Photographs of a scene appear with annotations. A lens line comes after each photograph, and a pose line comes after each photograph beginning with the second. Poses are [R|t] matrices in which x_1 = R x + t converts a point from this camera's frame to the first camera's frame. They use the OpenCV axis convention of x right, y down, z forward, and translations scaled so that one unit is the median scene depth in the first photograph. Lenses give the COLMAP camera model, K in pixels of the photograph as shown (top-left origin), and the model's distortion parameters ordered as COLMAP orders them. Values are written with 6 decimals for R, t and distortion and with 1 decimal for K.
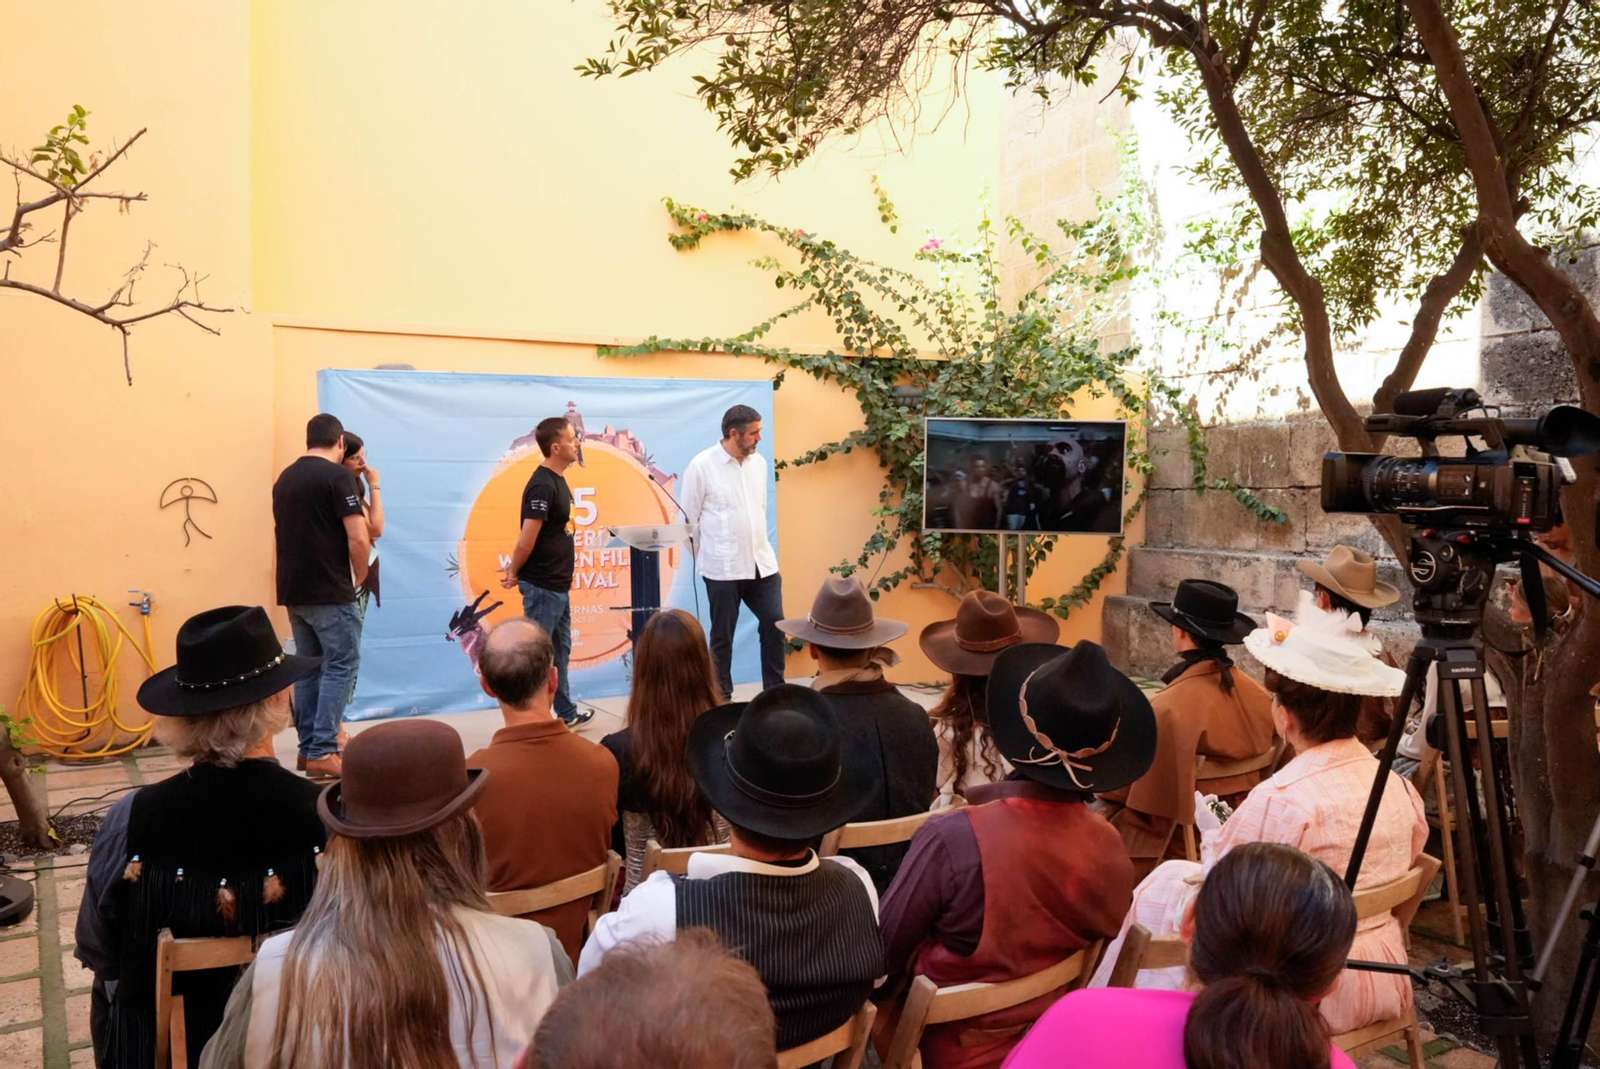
lens RADIAL K [[1359.4, 0, 800.0], [0, 1359.4, 534.5], [0, 0, 1]] dist [-0.033393, 0.000621]
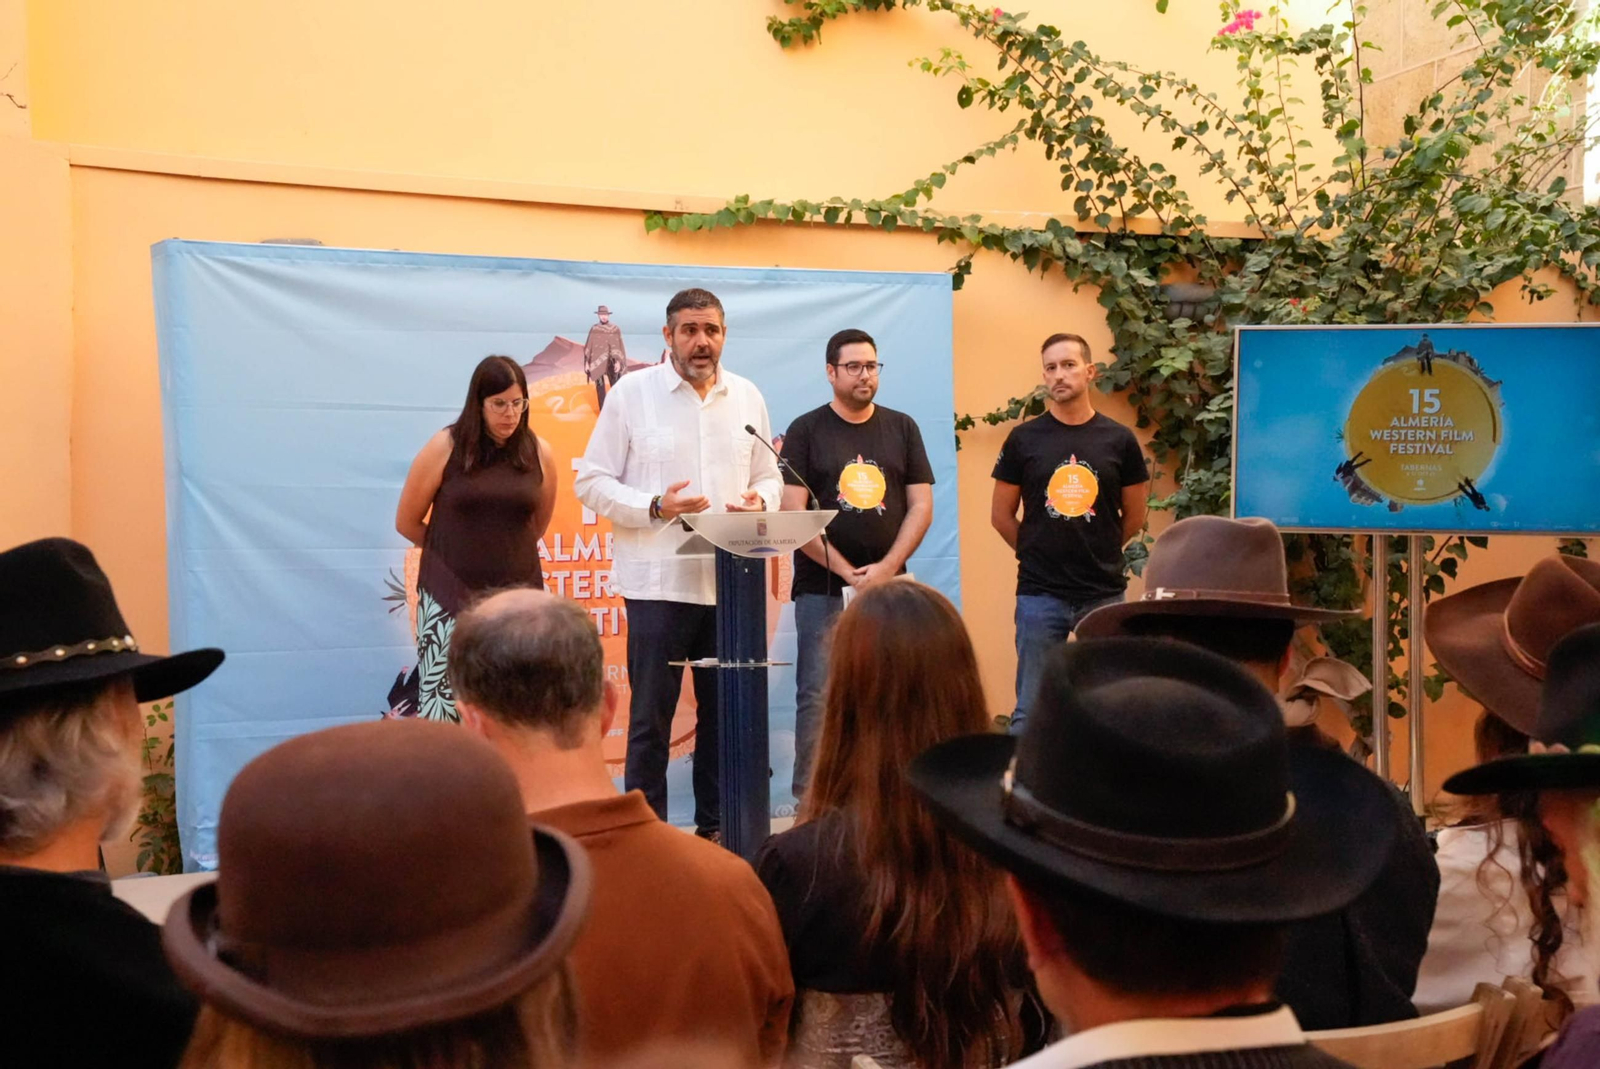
lens RADIAL K [[2214.6, 0, 800.0], [0, 2214.6, 534.5], [0, 0, 1]] dist [0.149250, 0.700672]
pose [[0.998184, -0.001754, -0.060212, -0.026489], [0.000127, 0.999635, -0.027025, 0.020657], [0.060237, 0.026969, 0.997820, 0.068094]]
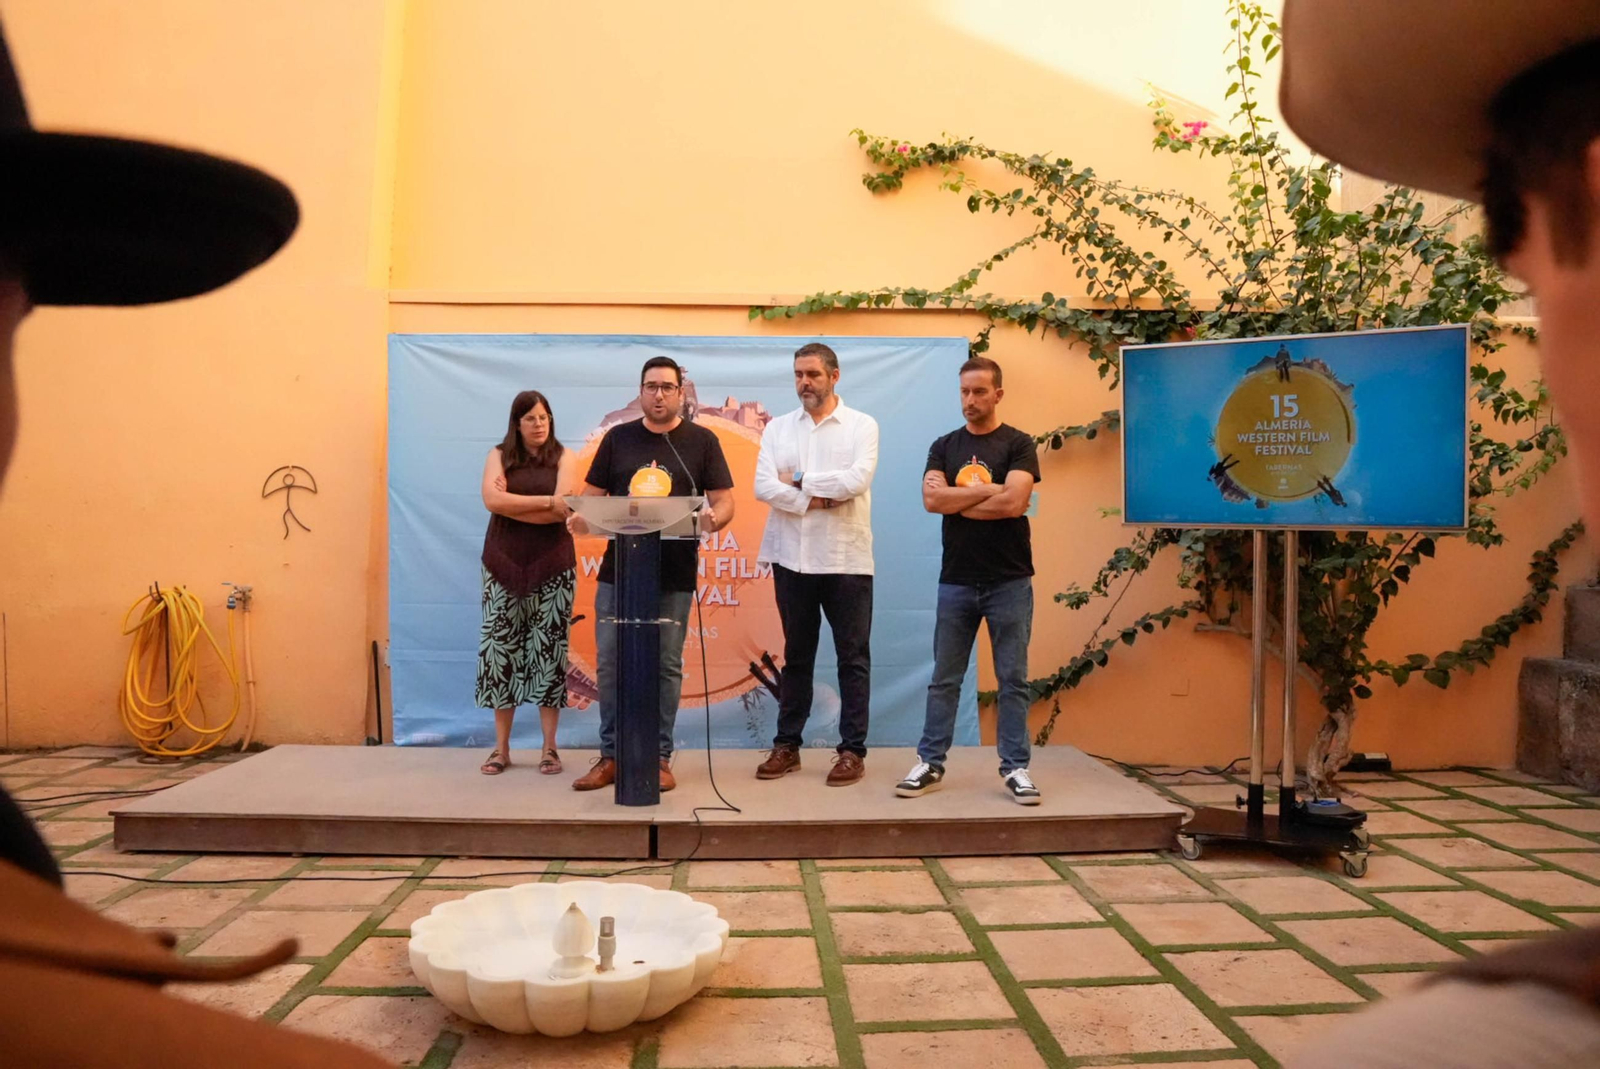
lens RADIAL K [[1112.3, 0, 800.0], [0, 1112.3, 534.5], [0, 0, 1]] dist [-0.136751, 0.112167]
pose [[0.889880, 0.001434, -0.456193, 0.165729], [-0.033917, 0.997435, -0.063025, 0.033521], [0.454933, 0.071558, 0.887646, 0.413887]]
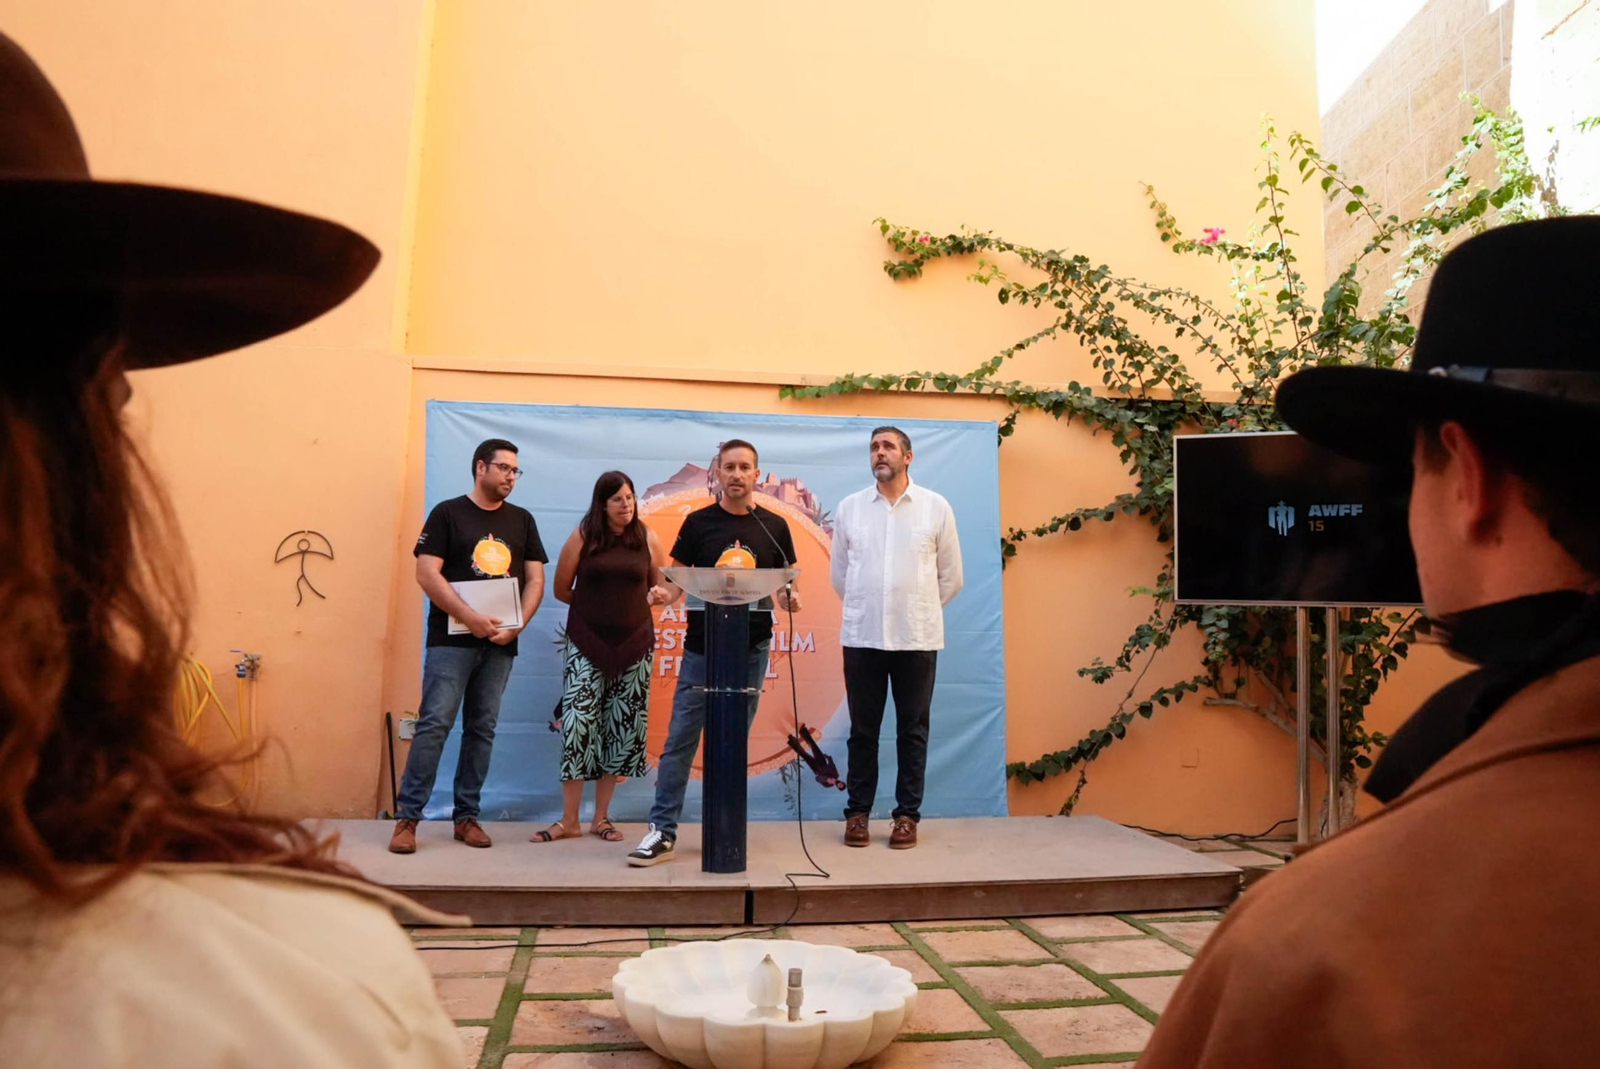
lens RADIAL K [[1149.0, 0, 800.0], [0, 1149.0, 534.5], [0, 0, 1]] dist [-0.138054, 0.120484]
pose [[0.930502, -0.013858, -0.366024, 0.107888], [-0.038978, 0.989864, -0.136566, 0.041797], [0.364206, 0.141342, 0.920530, 0.353916]]
